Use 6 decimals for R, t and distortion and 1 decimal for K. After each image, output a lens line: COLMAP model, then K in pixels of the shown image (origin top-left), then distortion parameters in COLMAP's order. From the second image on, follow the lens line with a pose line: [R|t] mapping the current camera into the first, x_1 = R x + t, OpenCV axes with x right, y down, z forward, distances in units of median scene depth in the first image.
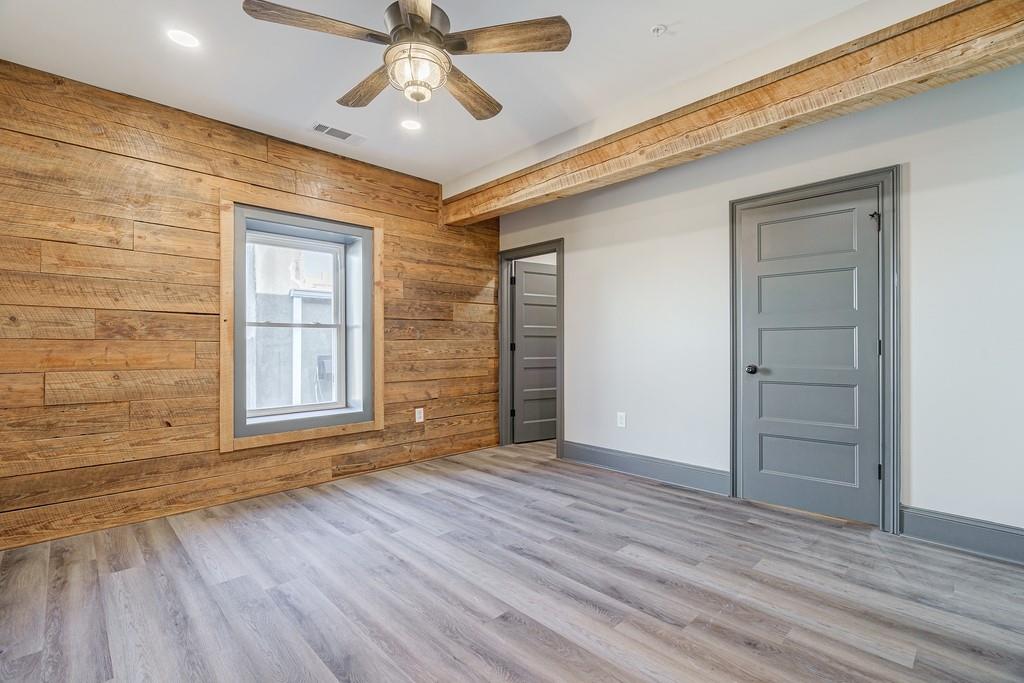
lens RADIAL K [[470.9, 0, 512.0], [0, 470.9, 341.5], [0, 0, 1]] dist [0.000206, -0.000154]
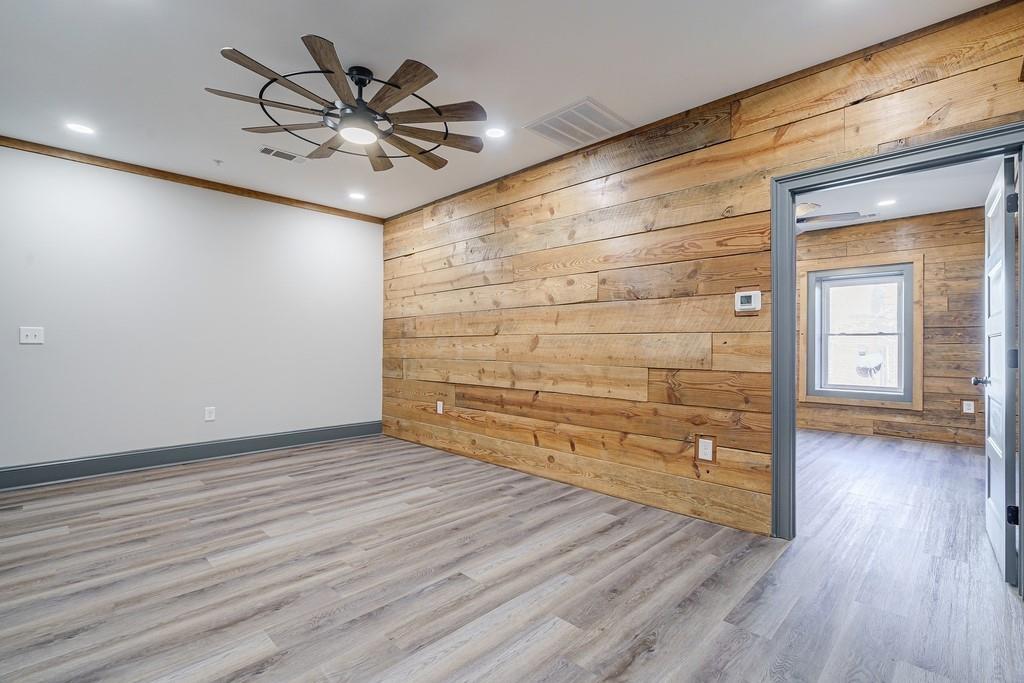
lens RADIAL K [[468.6, 0, 512.0], [0, 468.6, 341.5], [0, 0, 1]] dist [-0.000245, 0.000101]
pose [[0.030822, -0.002108, -0.999523, 1.014465], [0.000961, 0.999997, -0.002079, -0.008721], [0.999524, -0.000896, 0.030824, -0.203935]]
